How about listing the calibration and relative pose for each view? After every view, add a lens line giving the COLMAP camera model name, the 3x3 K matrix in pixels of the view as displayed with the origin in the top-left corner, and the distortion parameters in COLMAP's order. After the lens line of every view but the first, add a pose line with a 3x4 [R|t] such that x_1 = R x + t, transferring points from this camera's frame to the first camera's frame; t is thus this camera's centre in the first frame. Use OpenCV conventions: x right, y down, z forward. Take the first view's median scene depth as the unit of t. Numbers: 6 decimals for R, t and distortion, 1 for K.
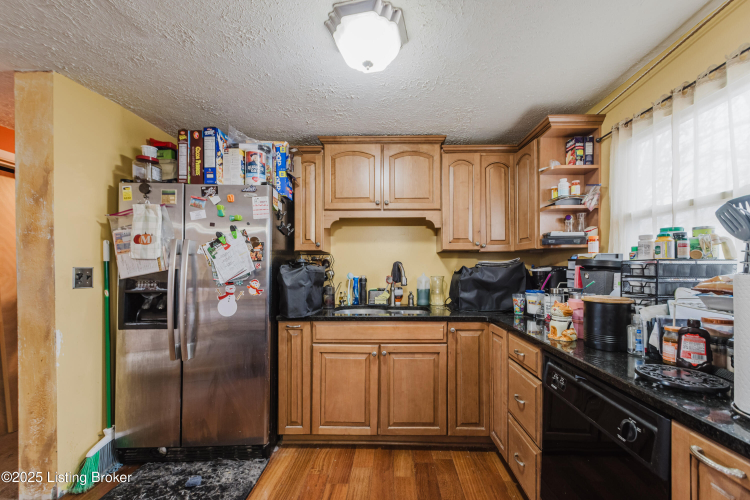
lens RADIAL K [[299.4, 0, 387.7], [0, 299.4, 265.1], [0, 0, 1]] dist [0.006456, -0.003173]
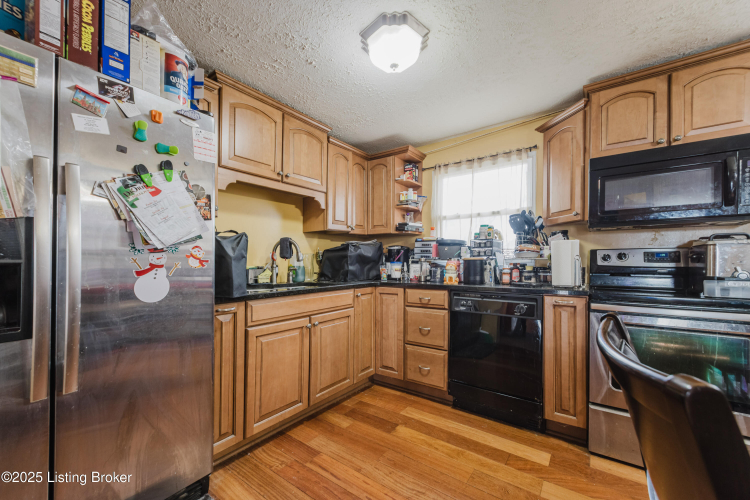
lens RADIAL K [[299.4, 0, 375.1], [0, 299.4, 260.0], [0, 0, 1]] dist [0.006456, -0.003173]
pose [[0.587421, 0.002286, 0.809279, -0.763778], [-0.003310, 0.999994, -0.000423, 0.080419], [-0.809275, -0.002430, 0.587425, 0.248562]]
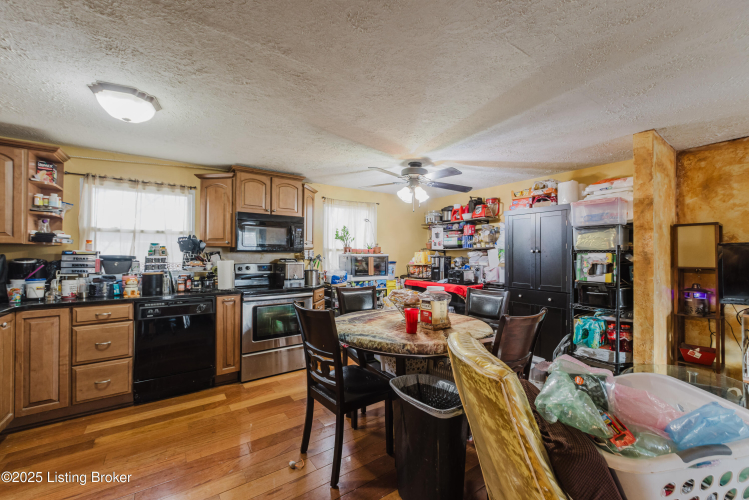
lens RADIAL K [[299.0, 0, 369.4], [0, 299.0, 255.5], [0, 0, 1]] dist [0.006456, -0.003173]
pose [[-0.568287, -0.001517, 0.822829, -1.334408], [-0.006118, 0.999978, -0.002382, -0.015725], [-0.822808, -0.006388, -0.568284, 0.604839]]
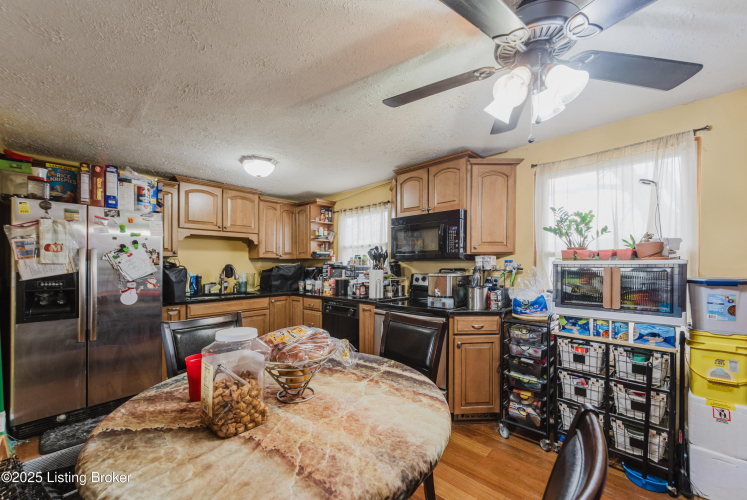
lens RADIAL K [[298.2, 0, 365.4], [0, 298.2, 265.0], [0, 0, 1]] dist [0.006456, -0.003173]
pose [[0.692460, -0.002396, 0.721452, -0.770000], [-0.001516, 0.999987, 0.004777, -0.021428], [-0.721455, -0.004401, 0.692447, -0.750866]]
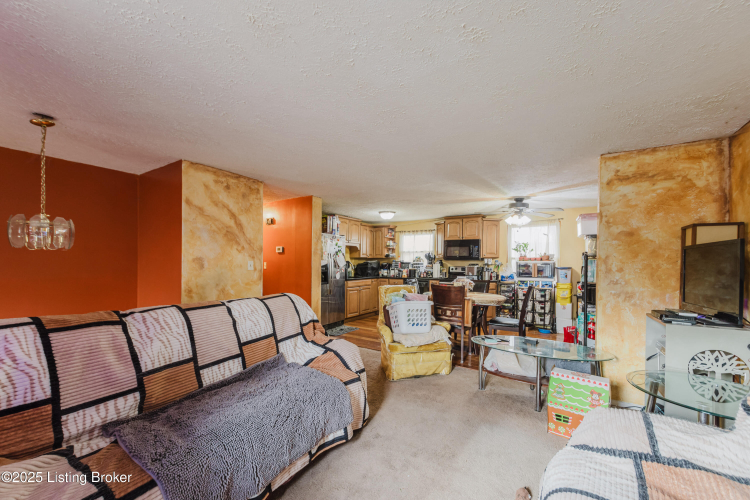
lens RADIAL K [[299.4, 0, 365.5], [0, 299.4, 257.6], [0, 0, 1]] dist [0.006456, -0.003173]
pose [[0.551990, 0.016021, 0.833697, -2.888178], [-0.011427, 0.999867, -0.011648, -0.014759], [-0.833772, -0.003097, 0.552100, -0.895703]]
